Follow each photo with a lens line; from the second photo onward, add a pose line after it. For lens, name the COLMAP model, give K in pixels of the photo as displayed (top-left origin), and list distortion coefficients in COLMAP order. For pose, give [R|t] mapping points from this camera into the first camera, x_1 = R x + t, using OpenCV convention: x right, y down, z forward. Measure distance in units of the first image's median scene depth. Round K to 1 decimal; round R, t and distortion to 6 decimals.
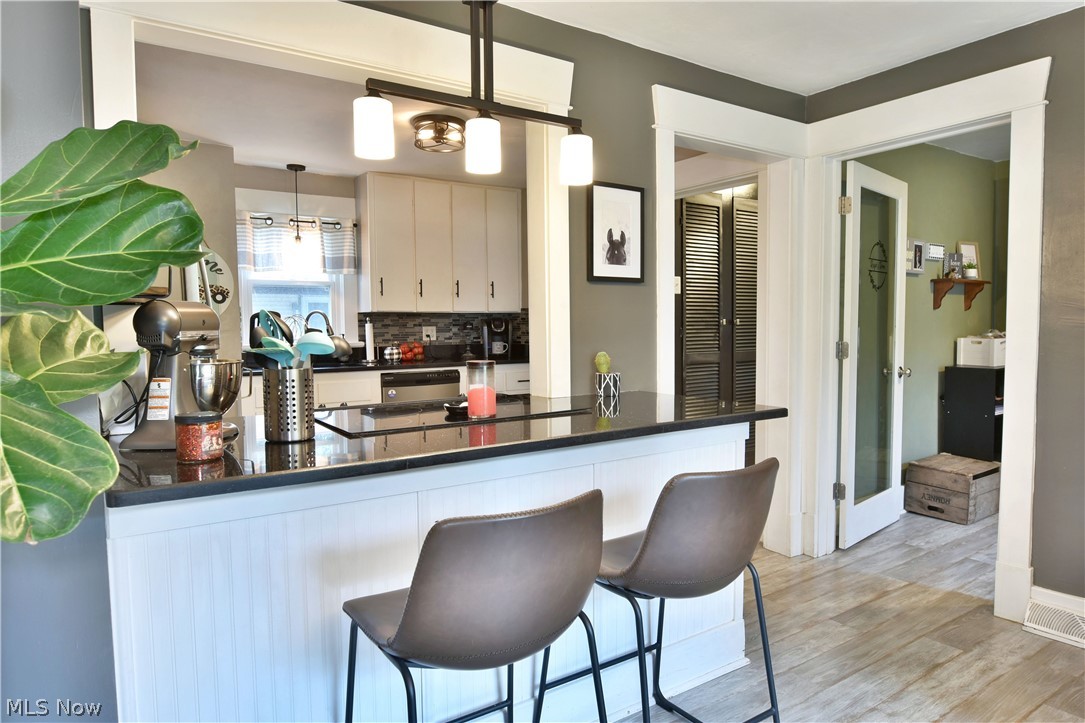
lens RADIAL K [[654.2, 0, 543.9], [0, 654.2, 364.7], [0, 0, 1]] dist [-0.012465, -0.005770]
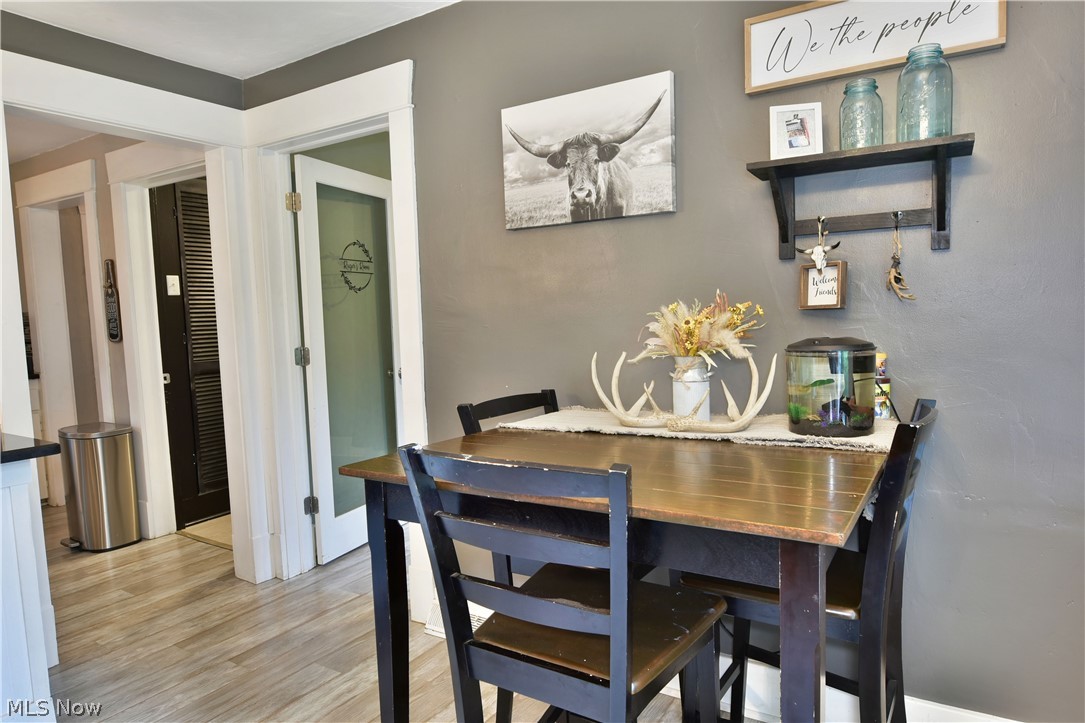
lens RADIAL K [[654.2, 0, 540.3], [0, 654.2, 364.1], [0, 0, 1]] dist [-0.012465, -0.005770]
pose [[0.914241, -0.049697, 0.402110, 0.391791], [0.045963, 0.998764, 0.018935, -0.013166], [-0.402554, 0.001171, 0.915395, -0.000005]]
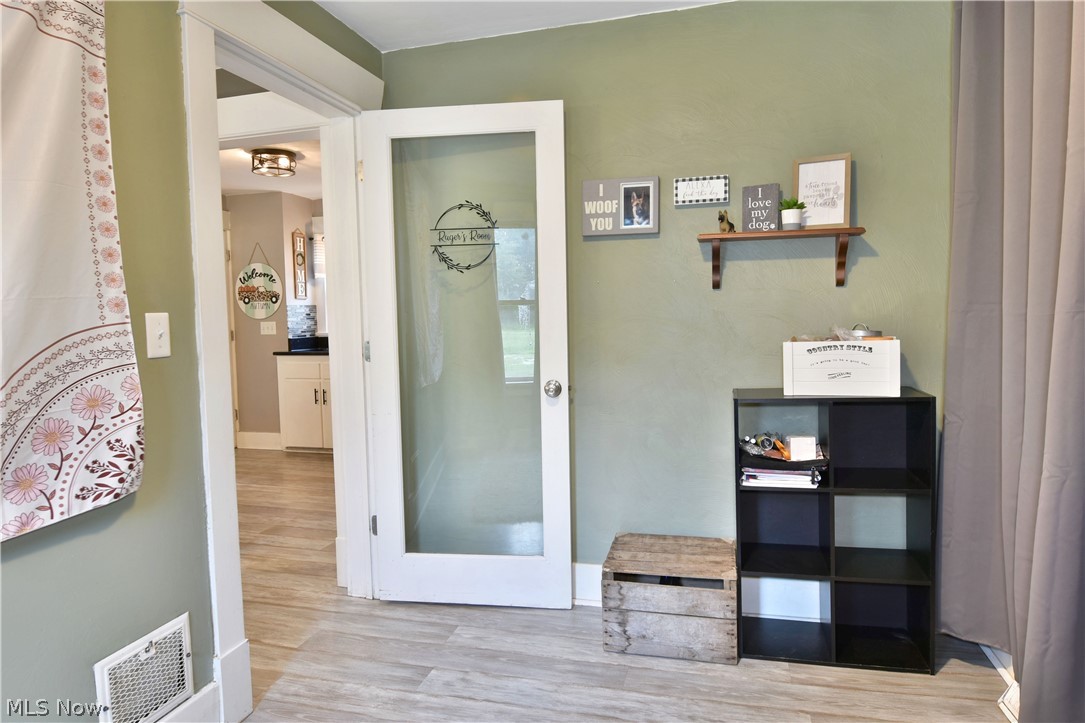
lens RADIAL K [[654.2, 0, 543.0], [0, 654.2, 364.4], [0, 0, 1]] dist [-0.012465, -0.005770]
pose [[0.648064, 0.051647, -0.759833, 1.209234], [-0.033249, 0.998665, 0.039522, -0.045595], [0.760860, -0.000349, 0.648916, 0.643107]]
